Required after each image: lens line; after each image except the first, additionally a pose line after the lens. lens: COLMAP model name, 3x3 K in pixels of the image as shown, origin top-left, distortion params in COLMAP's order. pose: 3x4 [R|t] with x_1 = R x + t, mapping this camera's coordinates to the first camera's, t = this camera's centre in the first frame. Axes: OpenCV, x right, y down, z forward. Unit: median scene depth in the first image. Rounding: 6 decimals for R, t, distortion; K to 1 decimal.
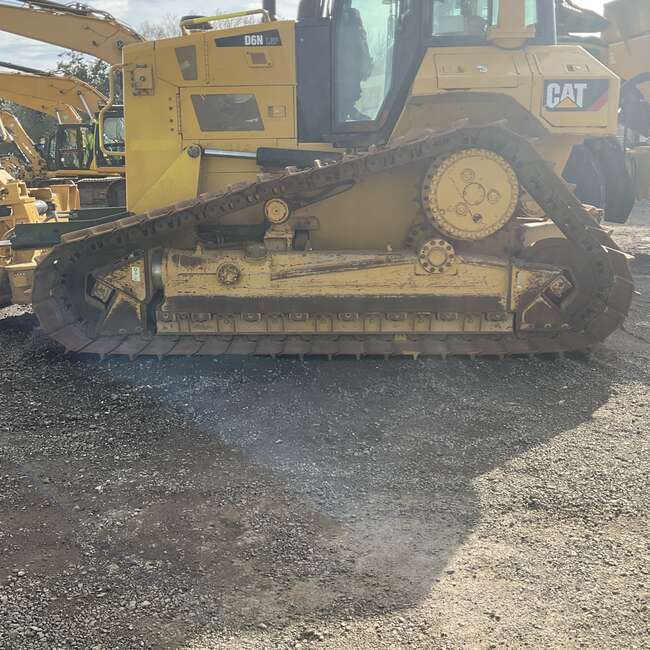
lens RADIAL K [[729.3, 0, 325.0], [0, 729.3, 325.0], [0, 0, 1]] dist [0.149259, -0.349059]
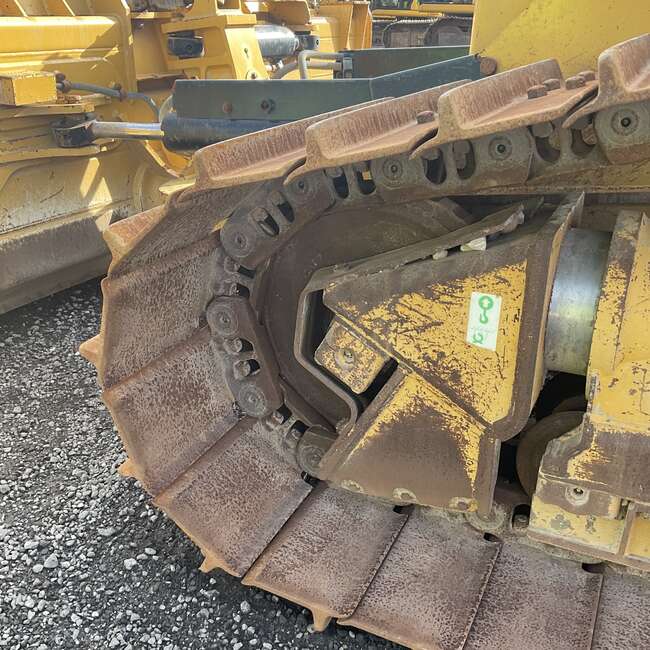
lens RADIAL K [[729.3, 0, 325.0], [0, 729.3, 325.0], [0, 0, 1]] dist [0.149259, -0.349059]
pose [[0.916498, 0.167289, -0.363382, -0.214791], [-0.097571, 0.974410, 0.202498, -0.111231], [0.387959, -0.150133, 0.909367, 0.751288]]
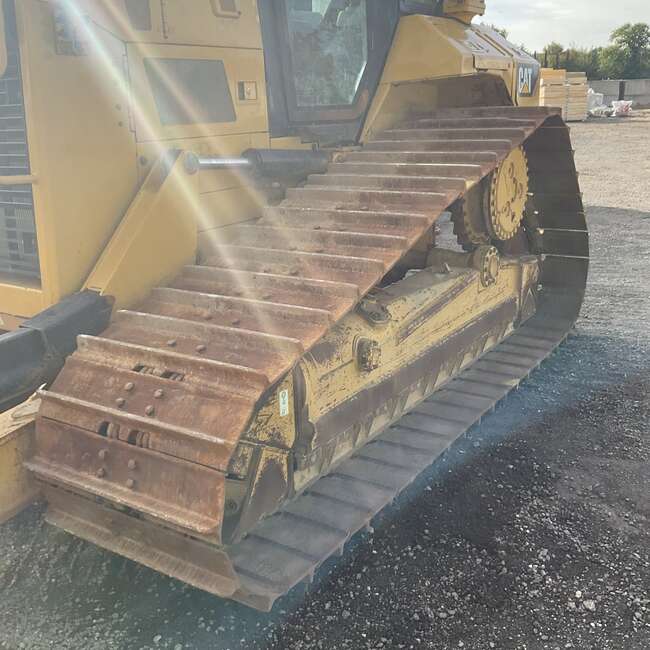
lens RADIAL K [[729.3, 0, 325.0], [0, 729.3, 325.0], [0, 0, 1]] dist [0.149259, -0.349059]
pose [[0.531836, -0.247476, 0.809880, -0.650262], [0.211761, 0.964829, 0.155764, -0.198358], [-0.819944, 0.088660, 0.565537, 0.665173]]
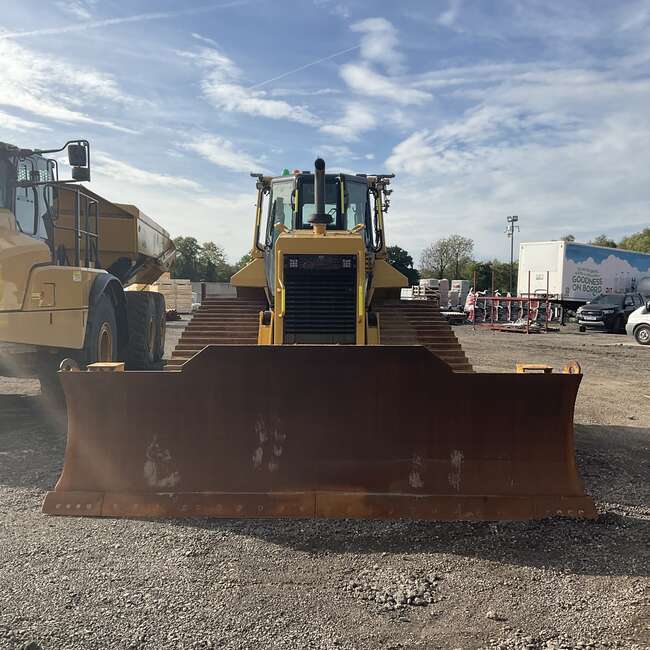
lens RADIAL K [[723.7, 0, 325.0], [0, 723.7, 325.0], [0, 0, 1]] dist [0.112833, -0.236650]
pose [[-0.038445, -0.030141, 0.998806, -1.634216], [0.214315, 0.976037, 0.037703, -0.318167], [-0.976008, 0.215508, -0.031064, 1.231868]]
